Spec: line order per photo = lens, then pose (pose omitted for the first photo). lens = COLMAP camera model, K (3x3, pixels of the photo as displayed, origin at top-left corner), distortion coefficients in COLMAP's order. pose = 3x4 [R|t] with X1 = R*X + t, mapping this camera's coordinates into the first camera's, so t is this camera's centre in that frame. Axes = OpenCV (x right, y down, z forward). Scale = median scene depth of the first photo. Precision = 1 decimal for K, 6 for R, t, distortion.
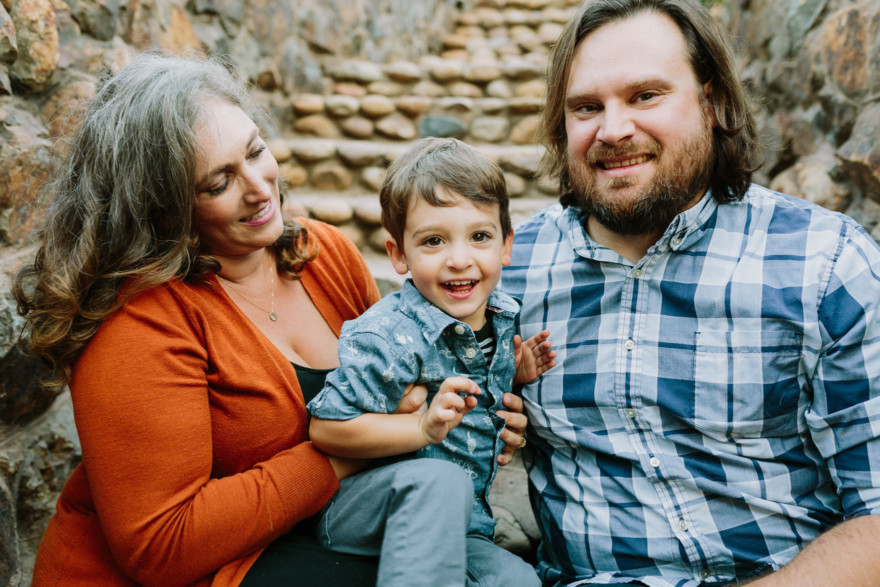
lens RADIAL K [[845.6, 0, 403.8], [0, 845.6, 314.8], [0, 0, 1]] dist [0.008566, -0.066288]
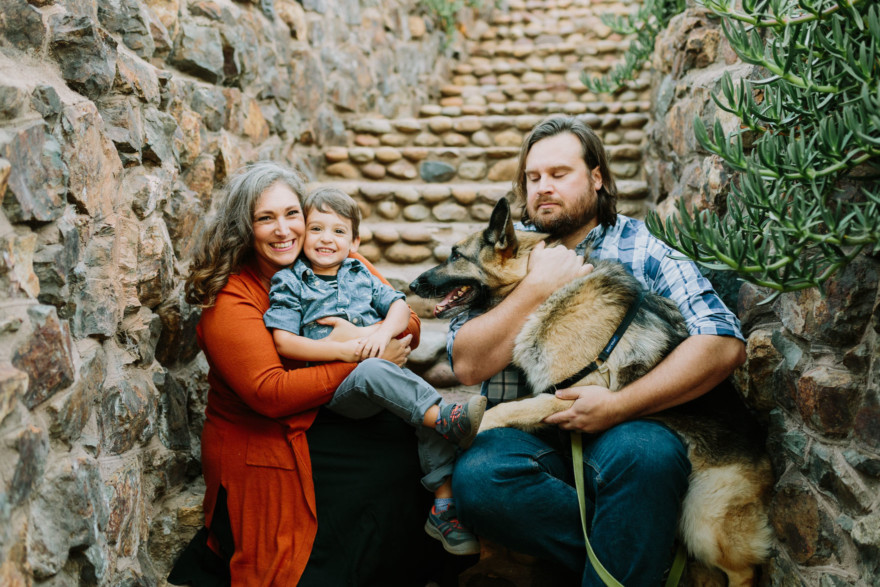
lens RADIAL K [[856.8, 0, 407.6], [0, 856.8, 290.8], [0, 0, 1]] dist [-0.012841, 0.013649]
pose [[0.999730, -0.020074, -0.011684, 0.019853], [0.019485, 0.998636, -0.048440, 0.064581], [0.012641, 0.048199, 0.998758, -0.638465]]
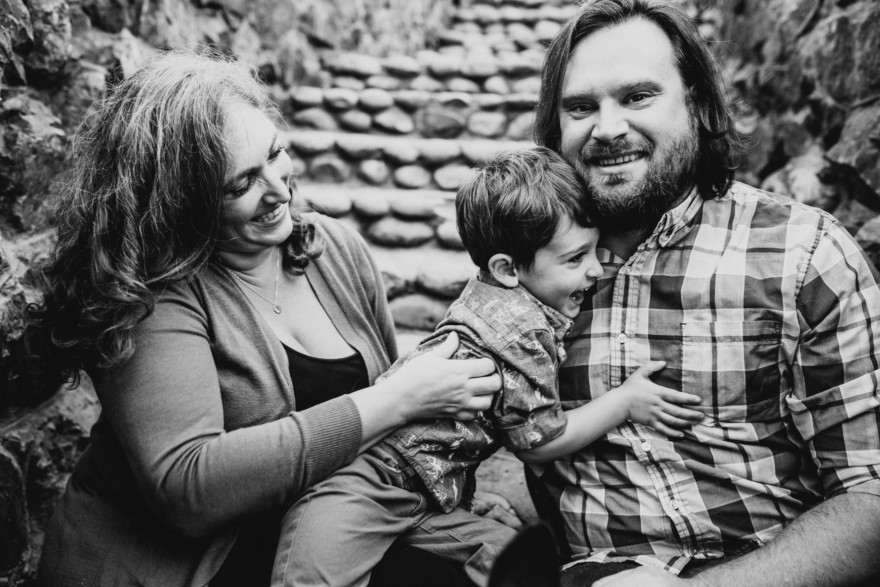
lens RADIAL K [[856.8, 0, 407.6], [0, 856.8, 290.8], [0, 0, 1]] dist [-0.012841, 0.013649]
pose [[0.999749, 0.015652, 0.016040, -0.011880], [-0.015310, 0.999658, -0.021212, 0.004015], [-0.016366, 0.020961, 0.999646, -0.034945]]
